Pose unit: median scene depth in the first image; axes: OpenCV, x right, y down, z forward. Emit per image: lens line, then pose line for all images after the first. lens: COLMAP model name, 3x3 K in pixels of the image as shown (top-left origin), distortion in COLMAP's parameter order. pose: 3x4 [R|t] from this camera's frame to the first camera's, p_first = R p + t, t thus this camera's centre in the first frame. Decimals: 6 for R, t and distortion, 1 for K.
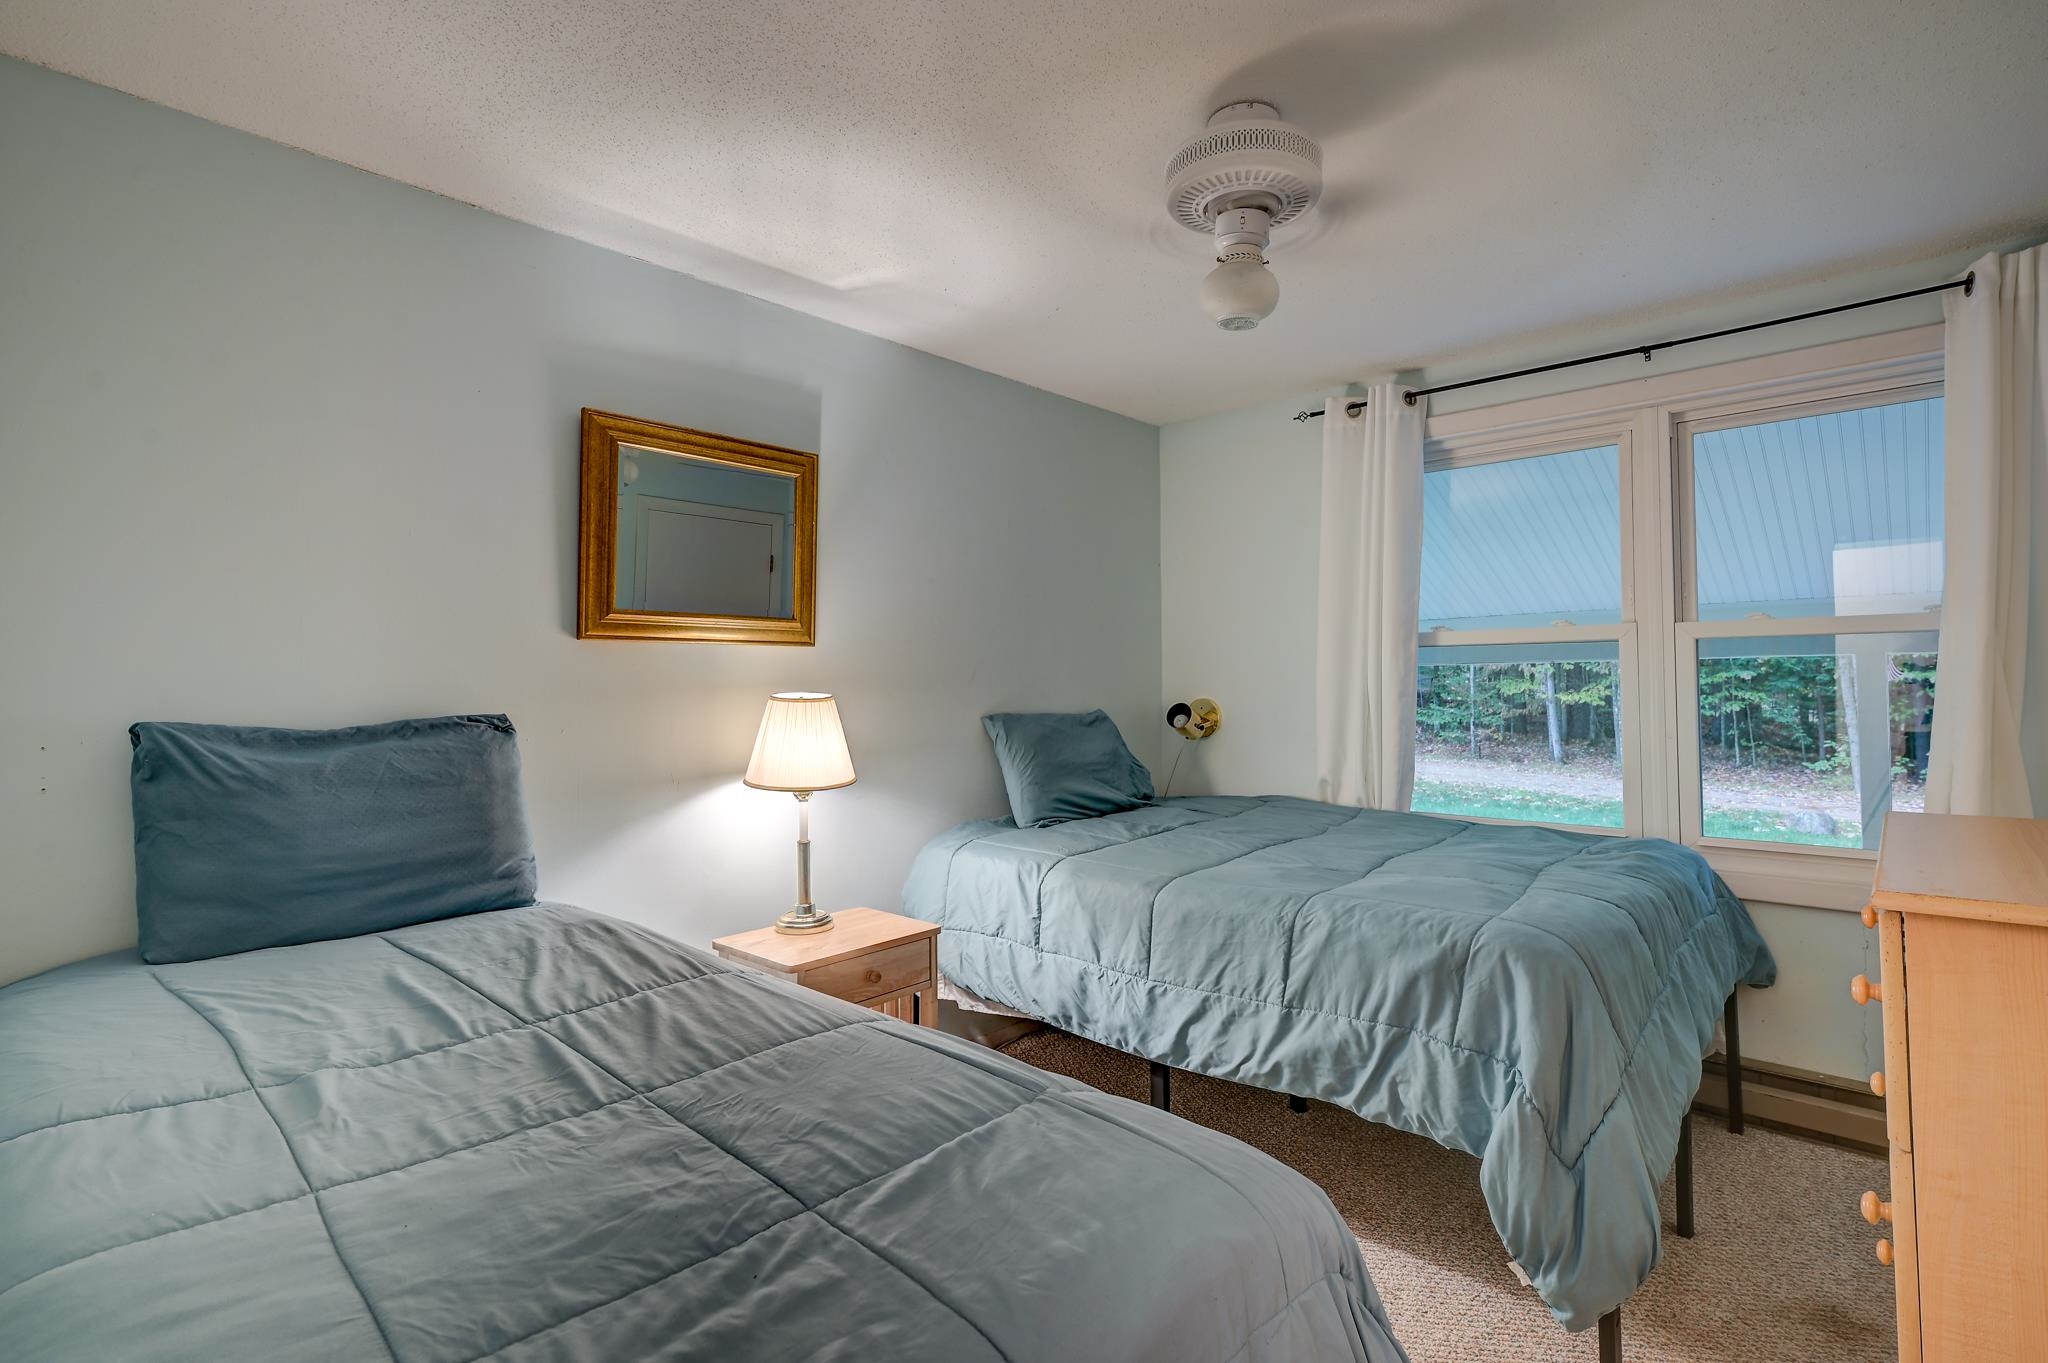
lens RADIAL K [[951.4, 0, 1023.3], [0, 951.4, 669.9], [0, 0, 1]] dist [0.000380, 0.000892]
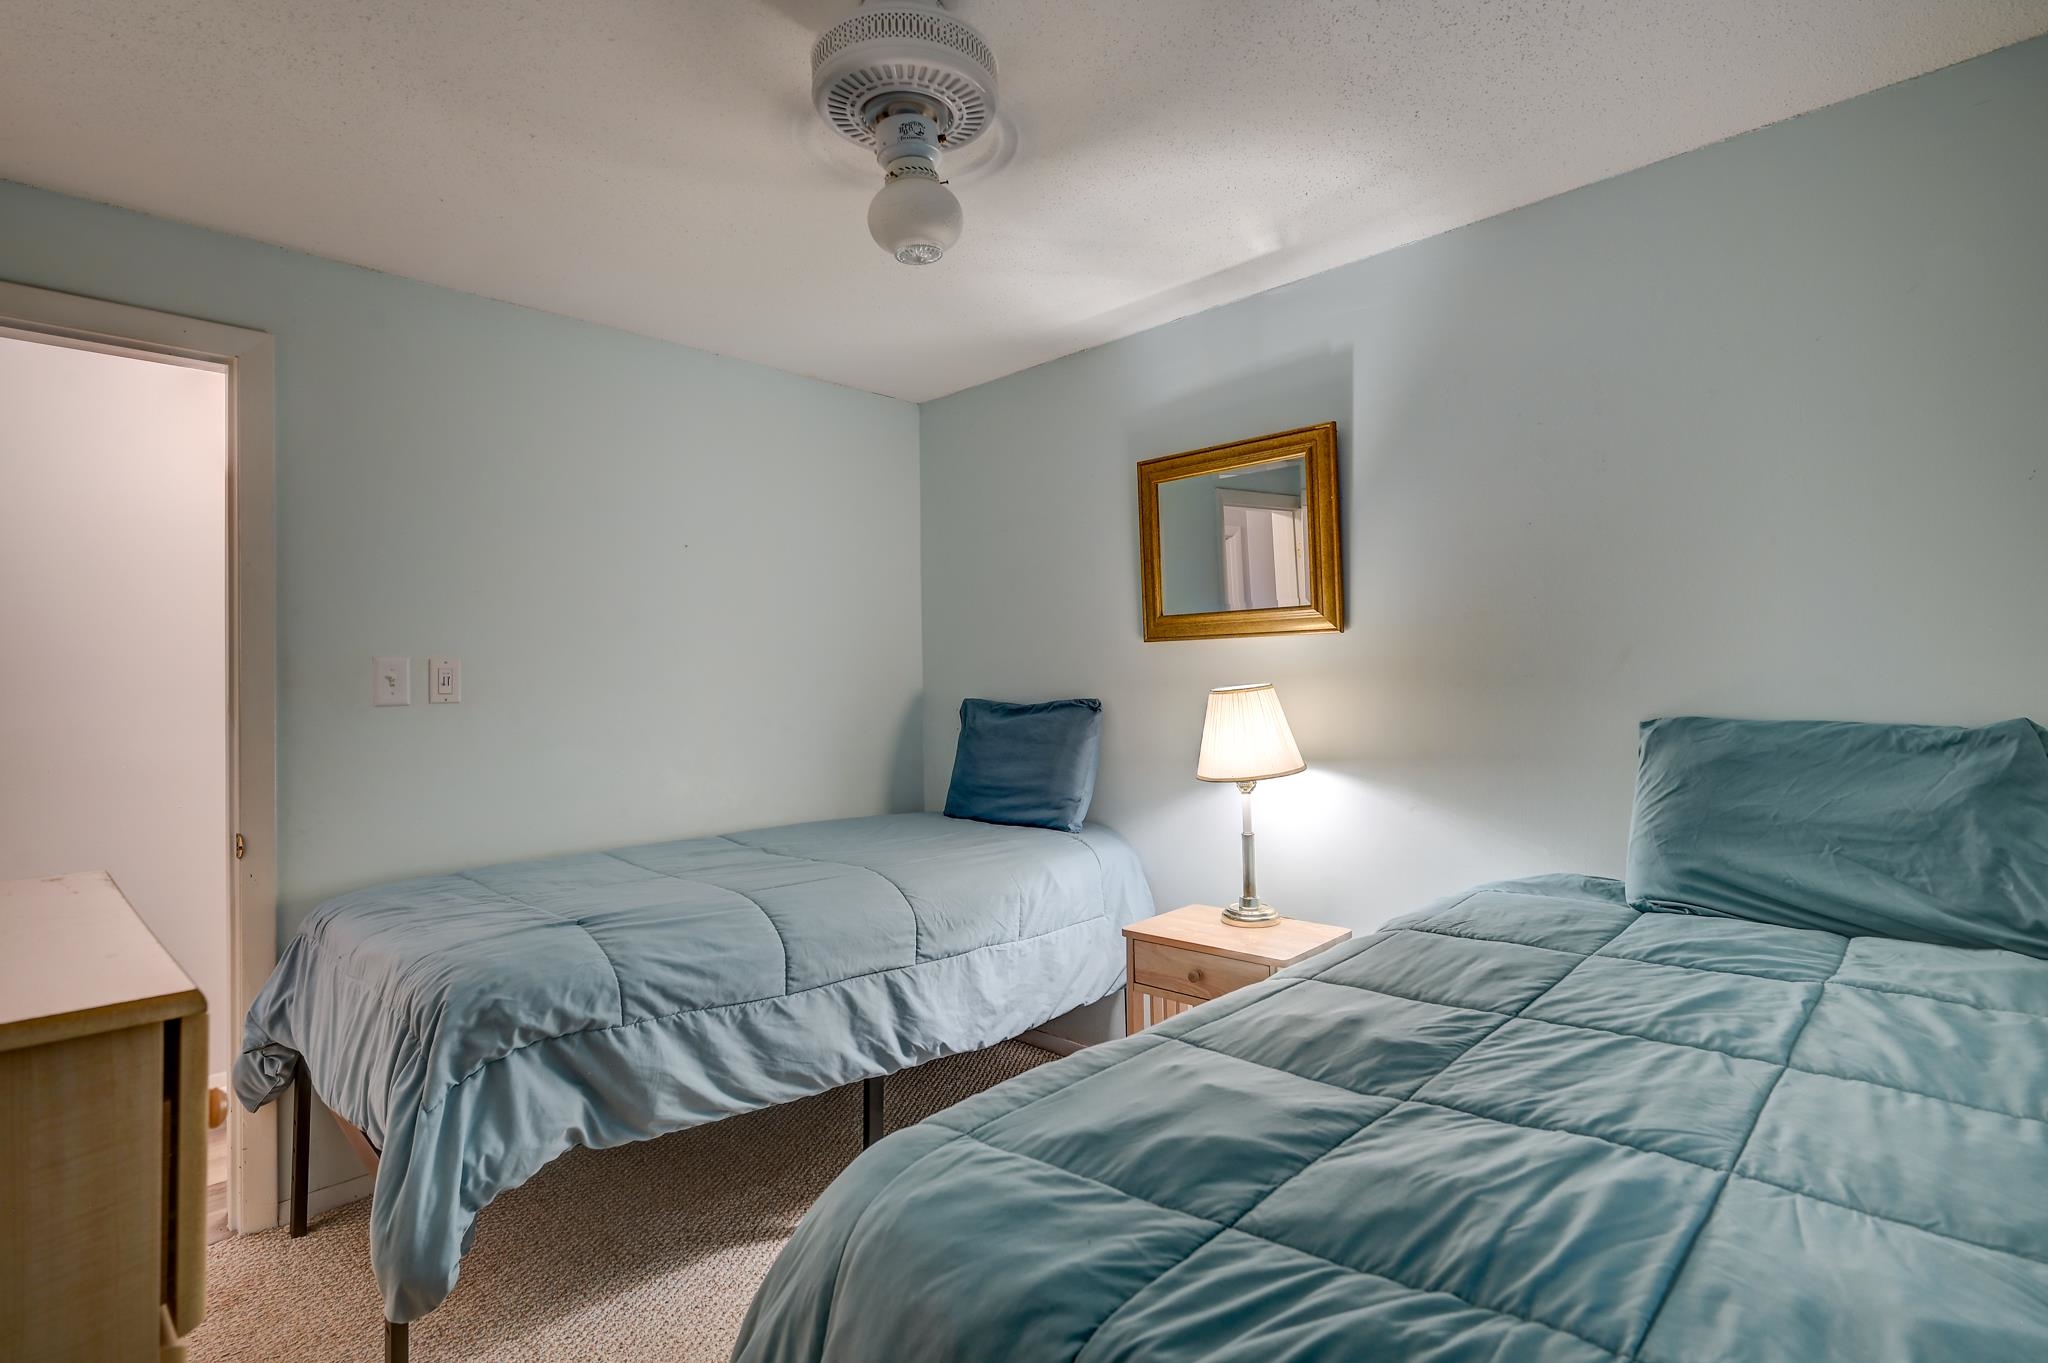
lens RADIAL K [[951.4, 0, 1023.3], [0, 951.4, 669.9], [0, 0, 1]] dist [0.000380, 0.000892]
pose [[0.017697, -0.012862, -0.999761, 0.756451], [0.025516, 0.999597, -0.012408, 0.016236], [0.999518, -0.025290, 0.018018, 0.753923]]
